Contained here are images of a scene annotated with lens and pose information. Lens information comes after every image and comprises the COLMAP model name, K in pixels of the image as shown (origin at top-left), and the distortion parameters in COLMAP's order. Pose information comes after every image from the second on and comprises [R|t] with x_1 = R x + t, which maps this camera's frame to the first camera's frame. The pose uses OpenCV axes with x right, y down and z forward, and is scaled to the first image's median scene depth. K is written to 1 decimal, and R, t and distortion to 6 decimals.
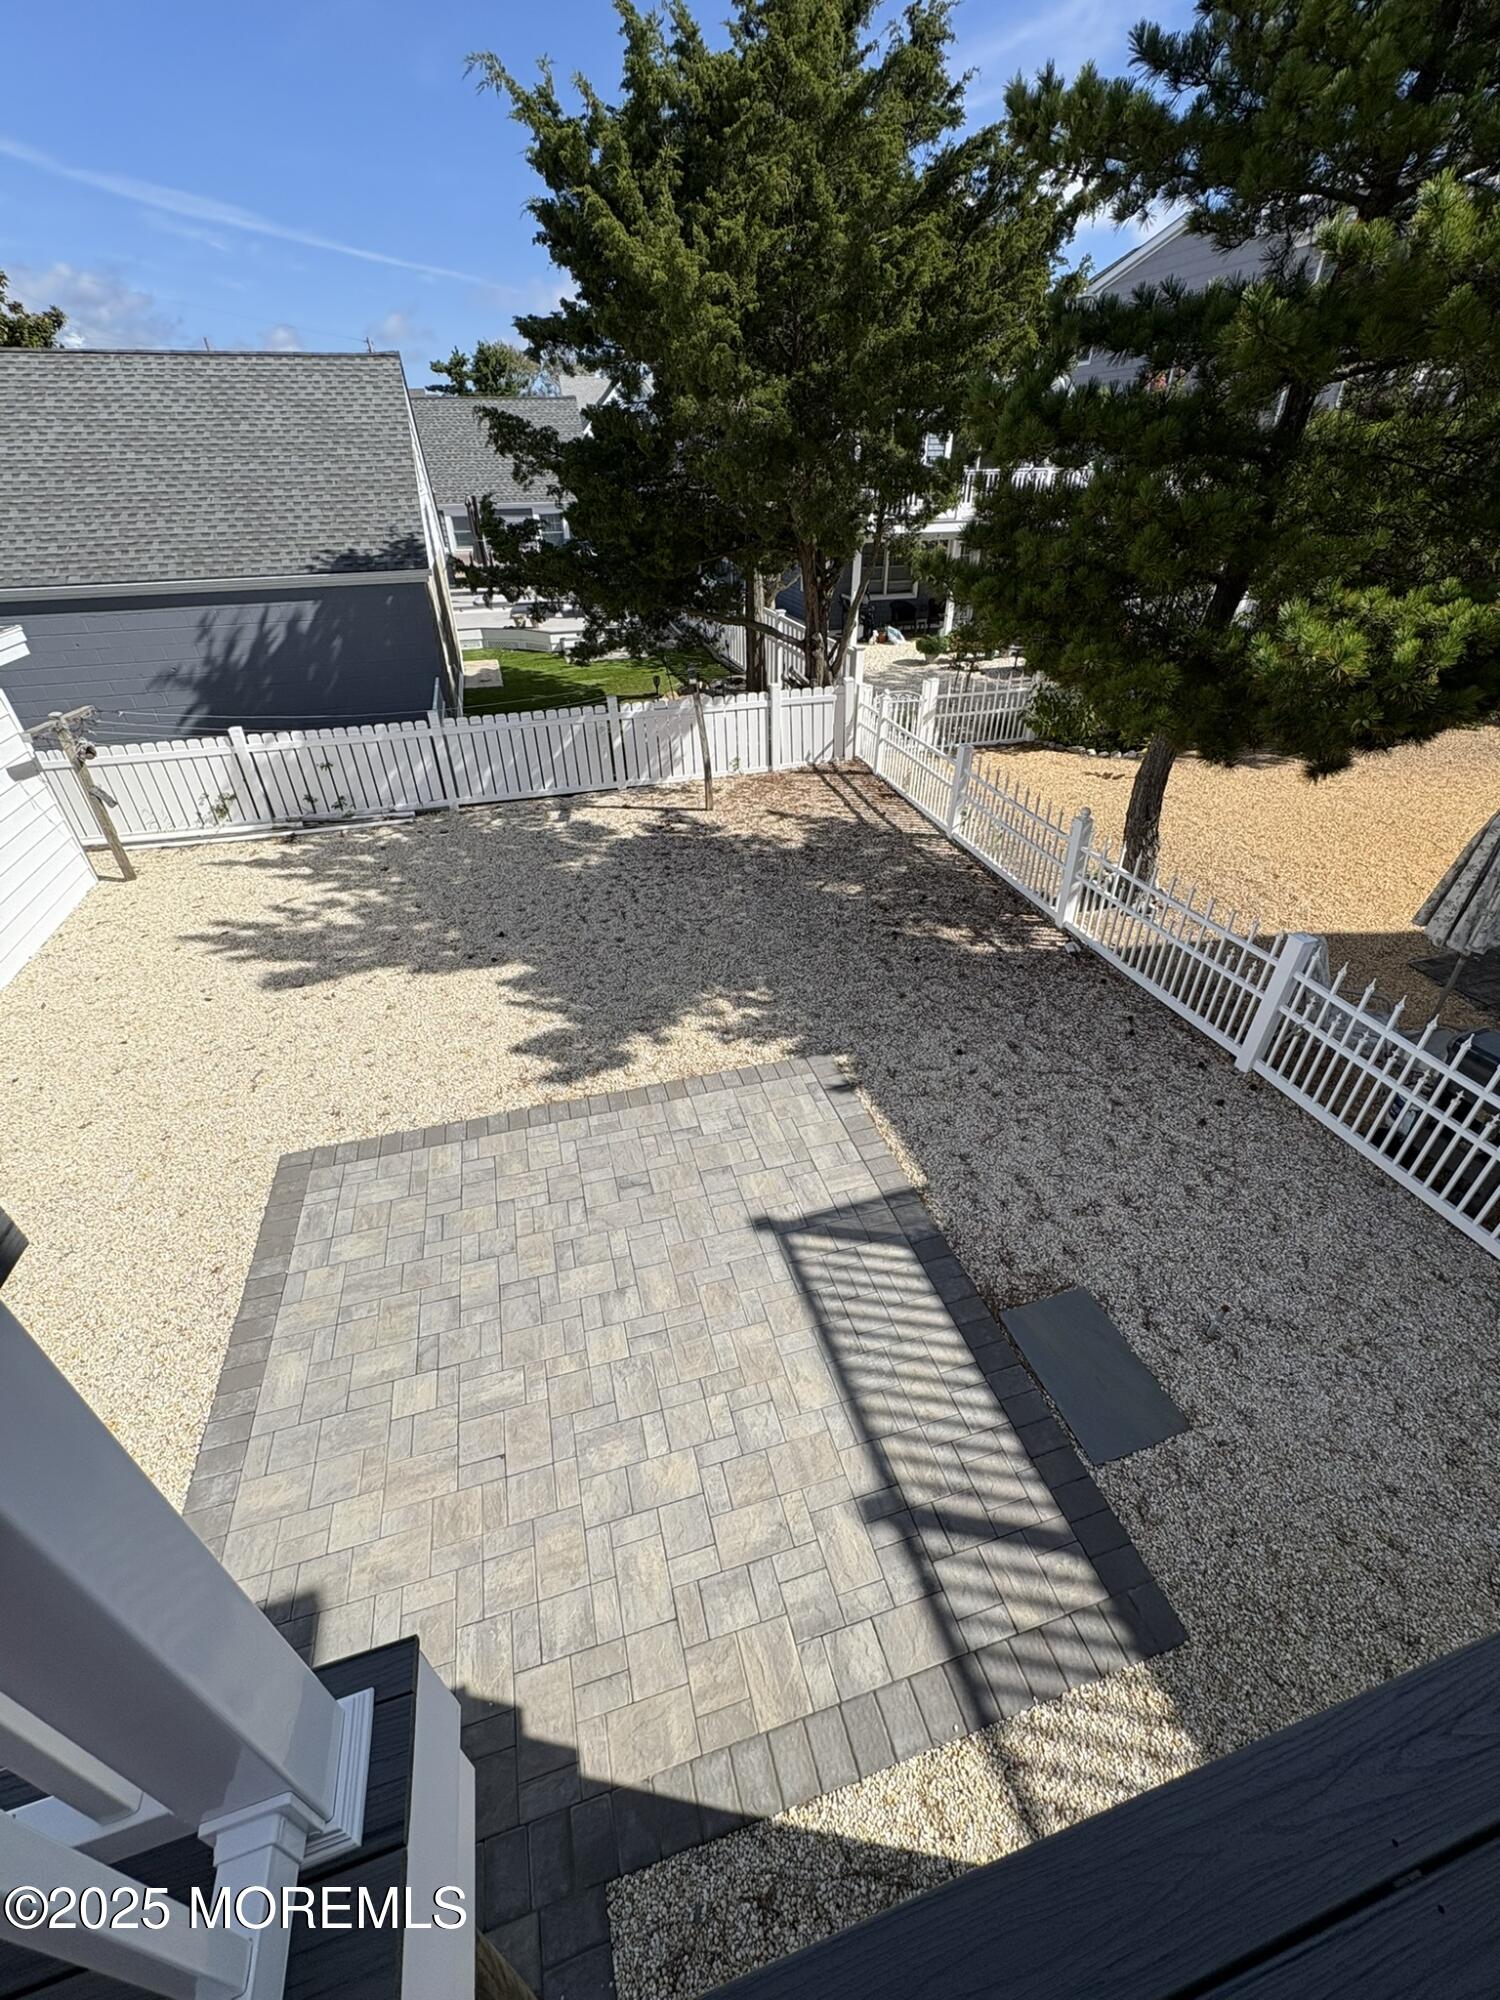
lens RADIAL K [[795.2, 0, 749.5], [0, 795.2, 996.5], [0, 0, 1]] dist [-0.000027, 0.000332]
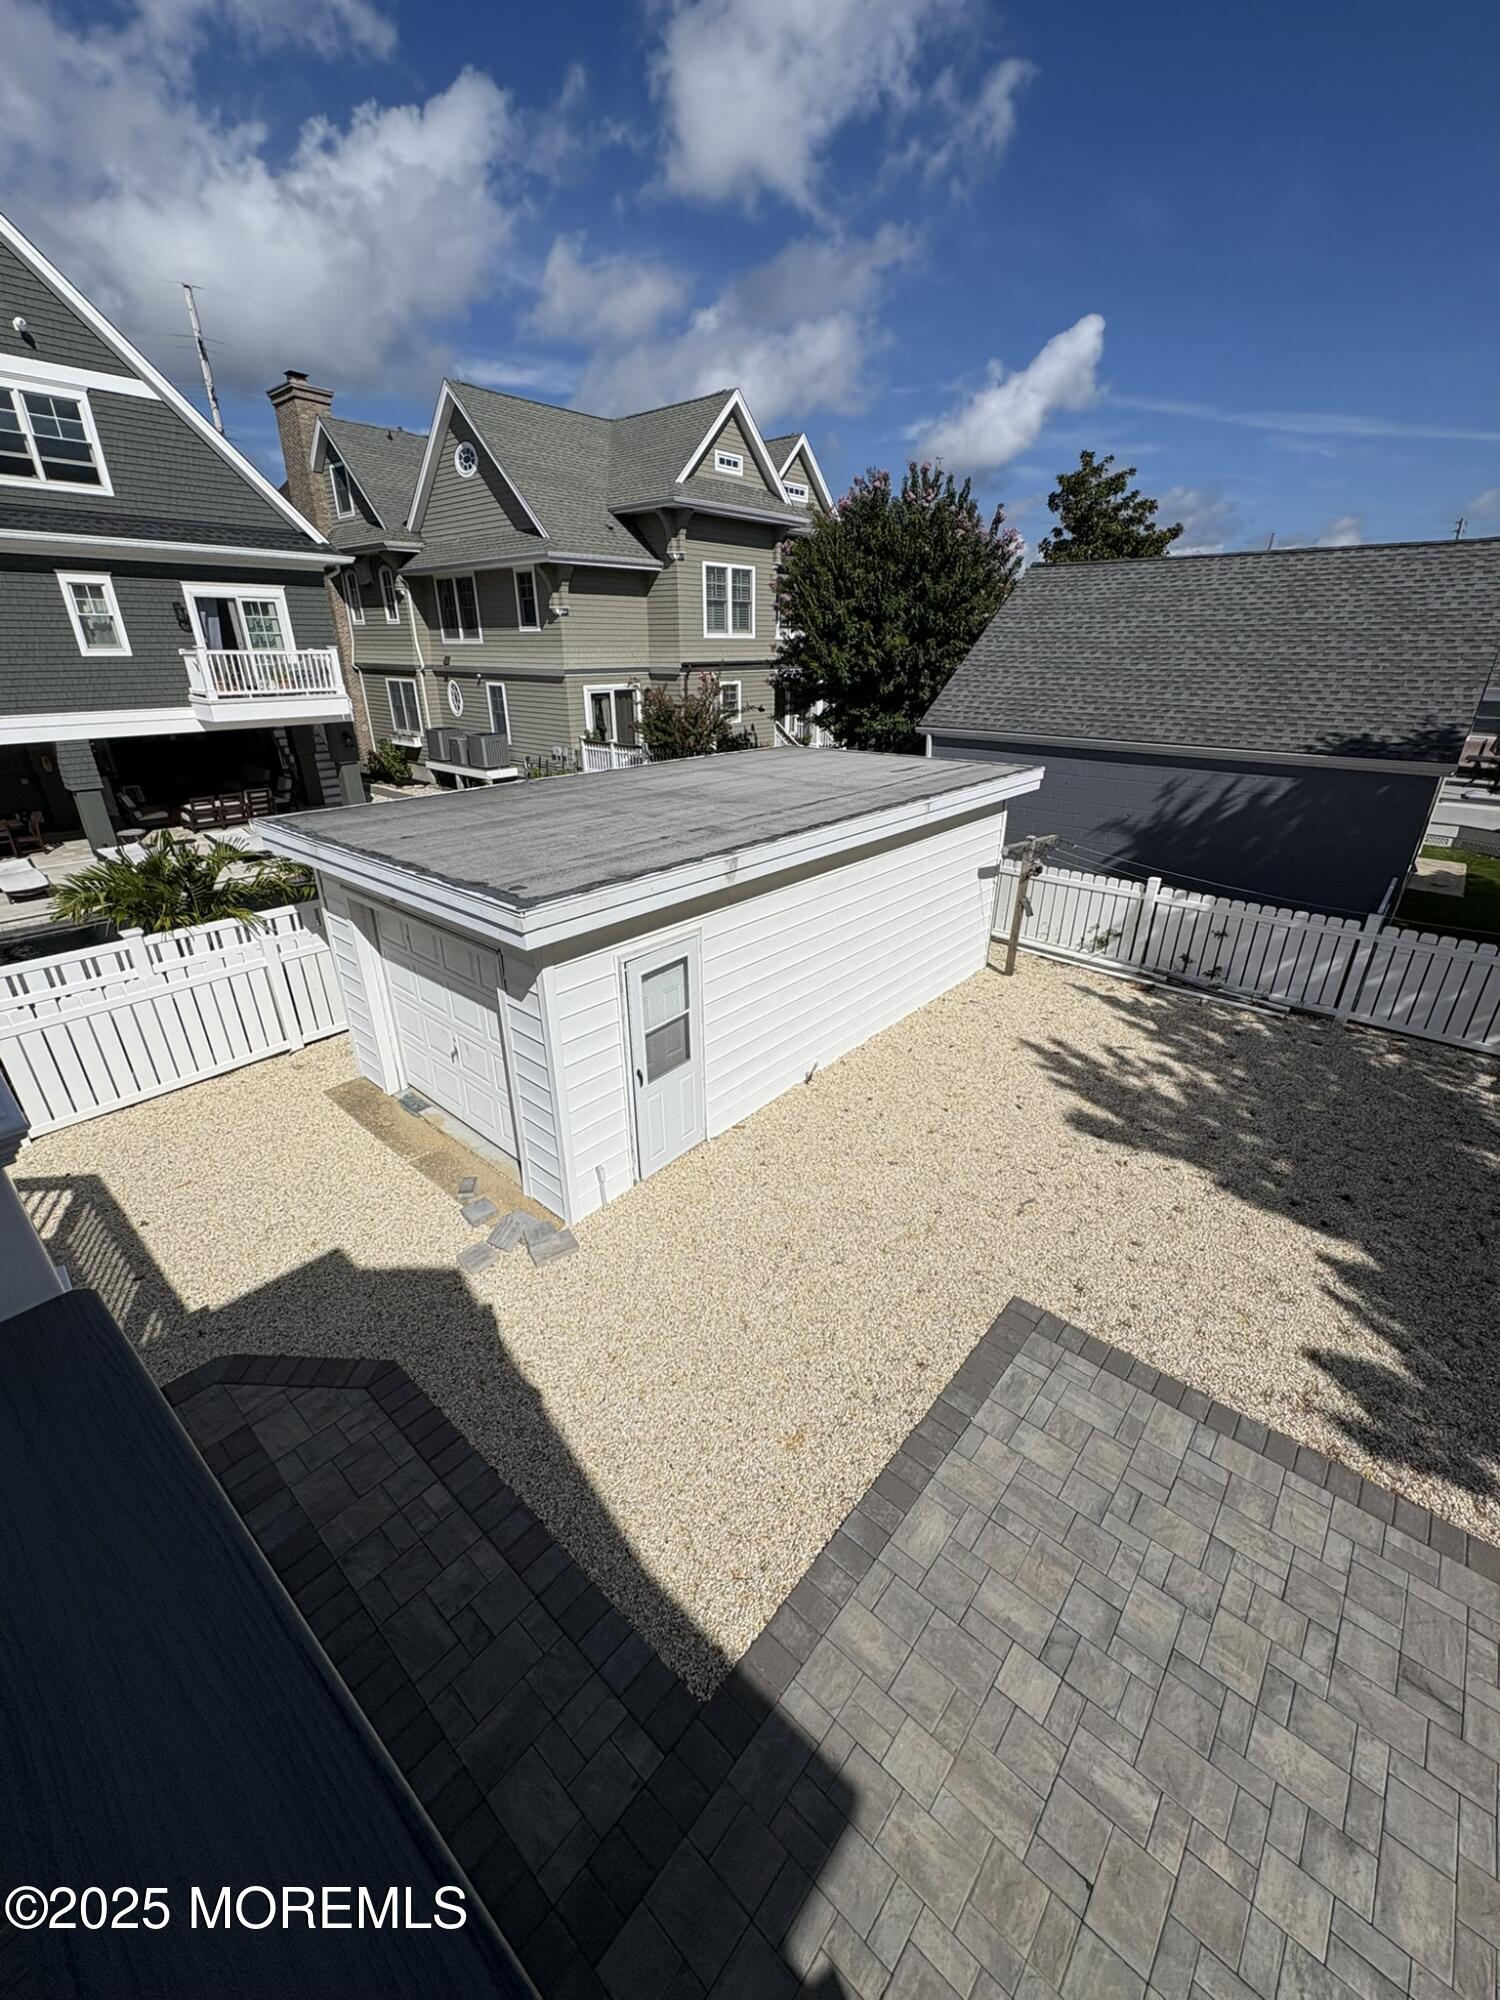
lens RADIAL K [[795.2, 0, 753.8], [0, 795.2, 997.6], [0, 0, 1]] dist [-0.000027, 0.000332]
pose [[0.542249, 0.355893, -0.761121, -0.084590], [-0.475446, 0.876852, 0.071284, -0.024136], [0.692760, 0.323219, 0.644680, 0.010525]]
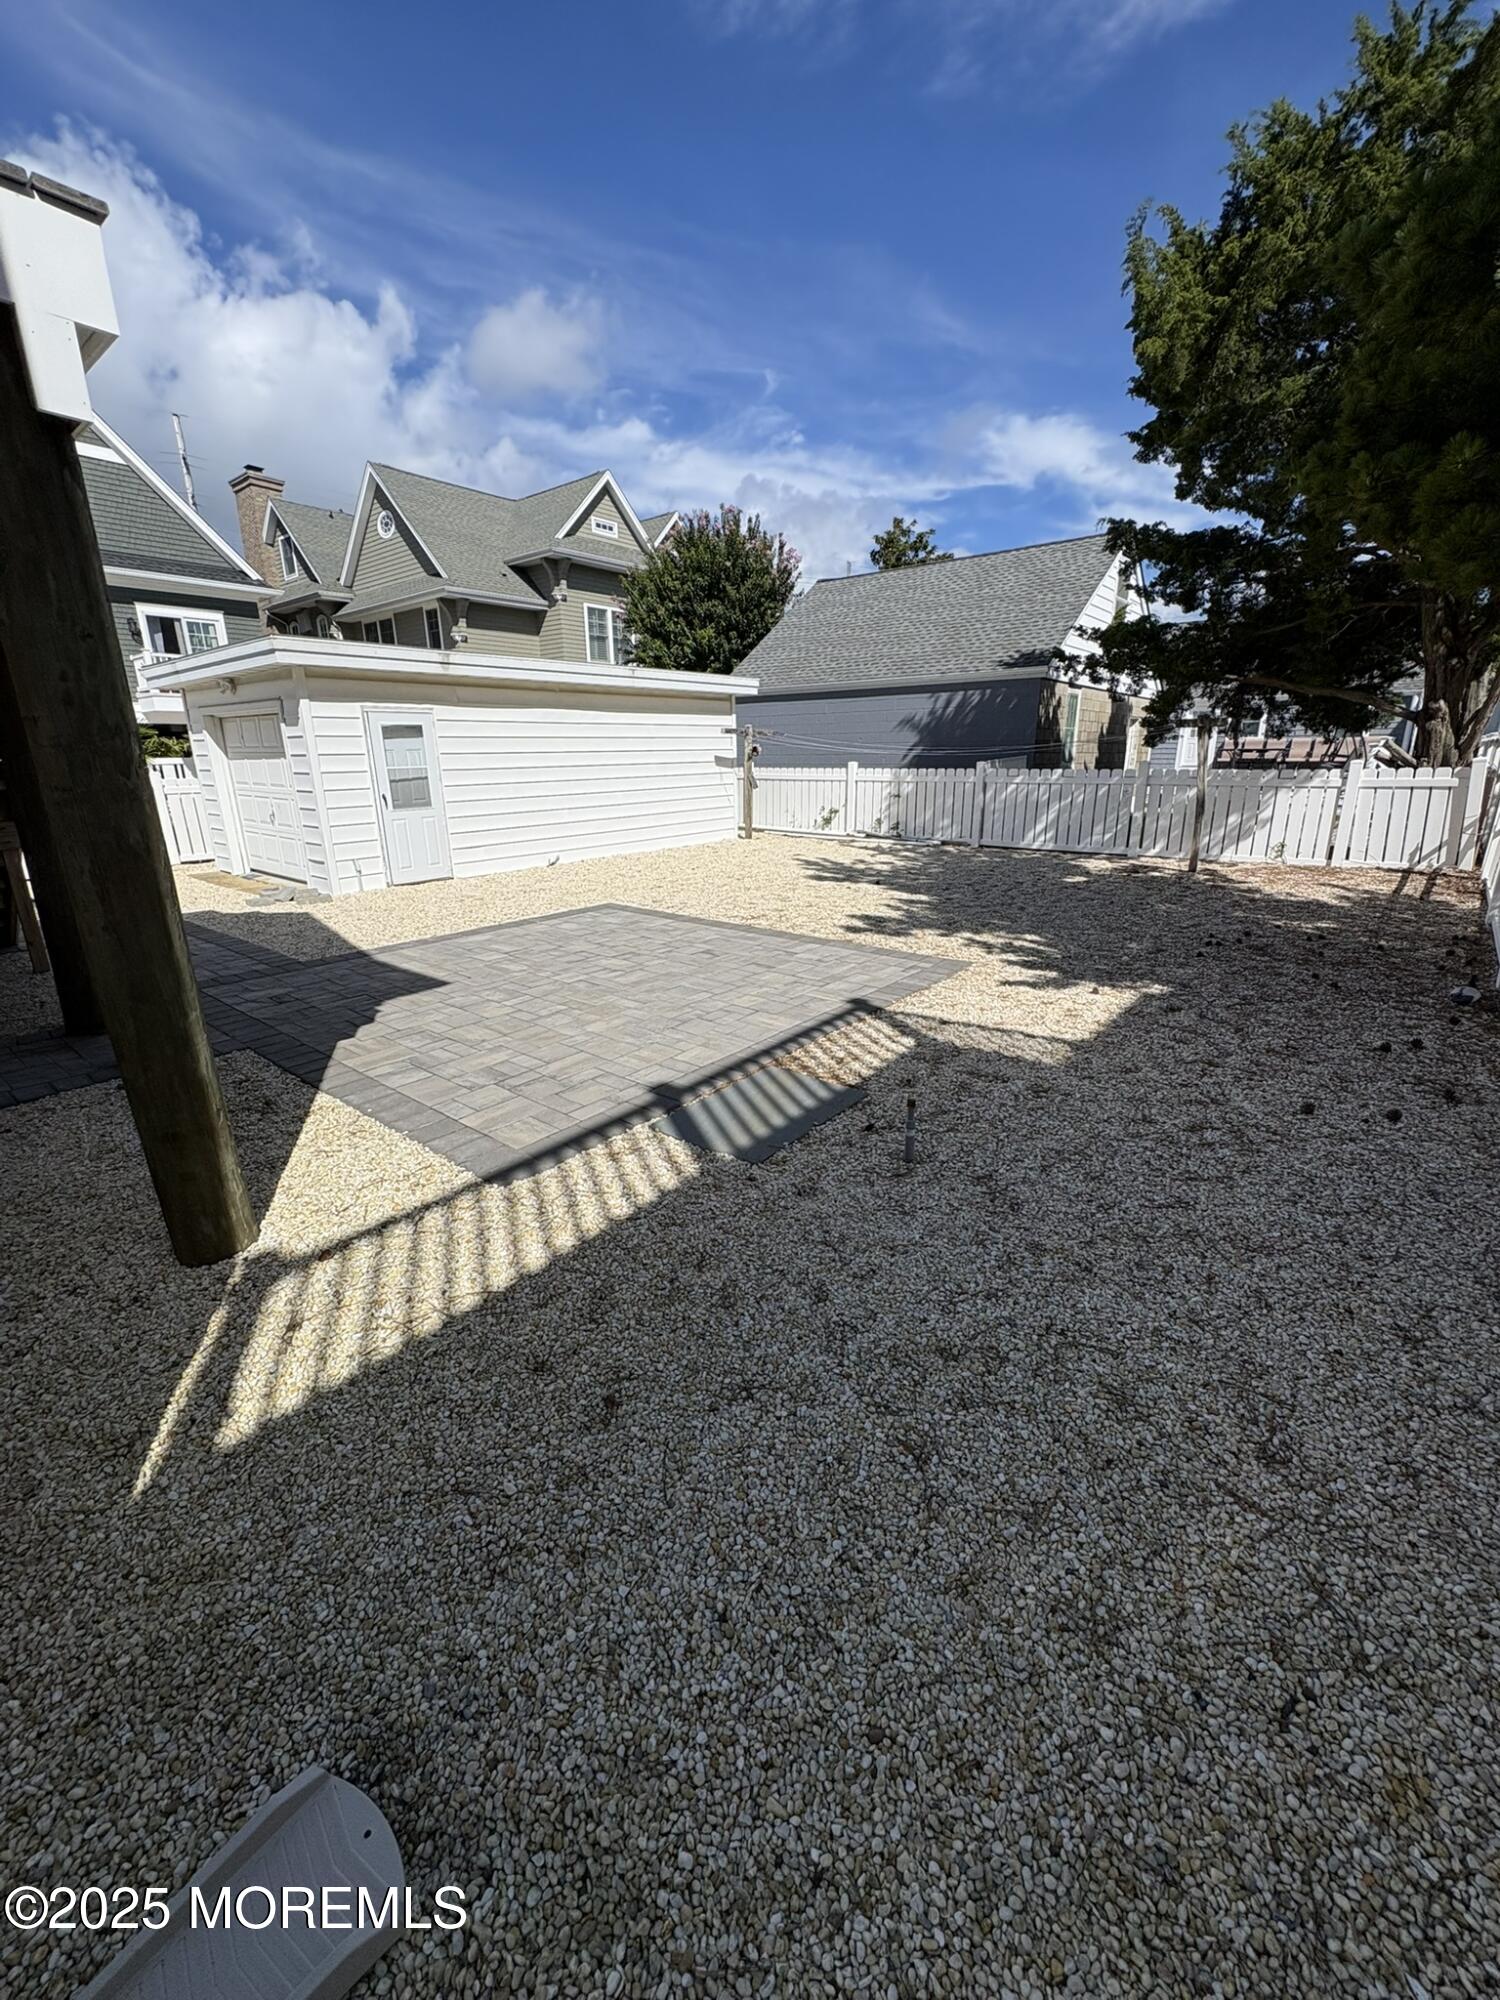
lens RADIAL K [[795.2, 0, 750.8], [0, 795.2, 995.7], [0, 0, 1]] dist [-0.000027, 0.000332]
pose [[0.566891, 0.248822, -0.785317, 0.458314], [-0.456173, 0.888609, -0.047745, 0.177618], [0.685960, 0.385307, 0.617250, 0.186970]]
